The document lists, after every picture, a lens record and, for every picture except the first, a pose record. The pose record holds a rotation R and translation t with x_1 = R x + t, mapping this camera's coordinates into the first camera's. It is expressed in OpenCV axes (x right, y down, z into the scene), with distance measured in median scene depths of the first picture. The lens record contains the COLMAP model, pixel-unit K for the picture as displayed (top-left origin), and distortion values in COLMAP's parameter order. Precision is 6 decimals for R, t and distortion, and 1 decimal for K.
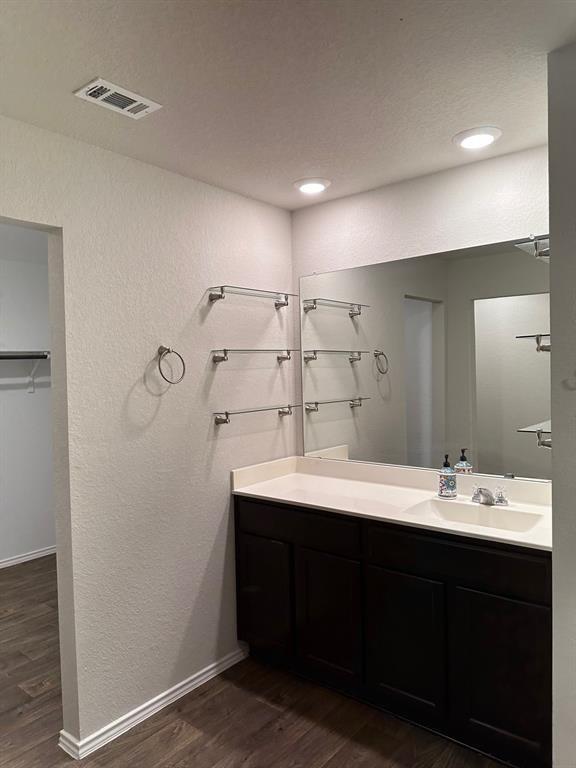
lens RADIAL K [[539.0, 0, 272.6], [0, 539.0, 382.8], [0, 0, 1]] dist [0.033941, -0.049022]
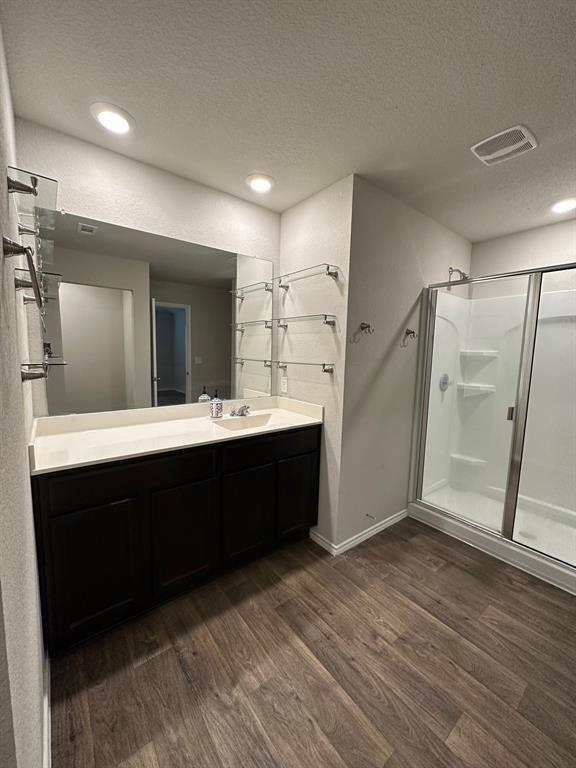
lens RADIAL K [[303.0, 0, 290.3], [0, 303.0, 386.0], [0, 0, 1]] dist [0.003681, -0.000773]
pose [[0.208604, -0.077085, 0.974958, -0.357455], [-0.000369, 0.996883, 0.078897, 0.045512], [-0.978000, -0.016818, 0.207926, 0.506319]]
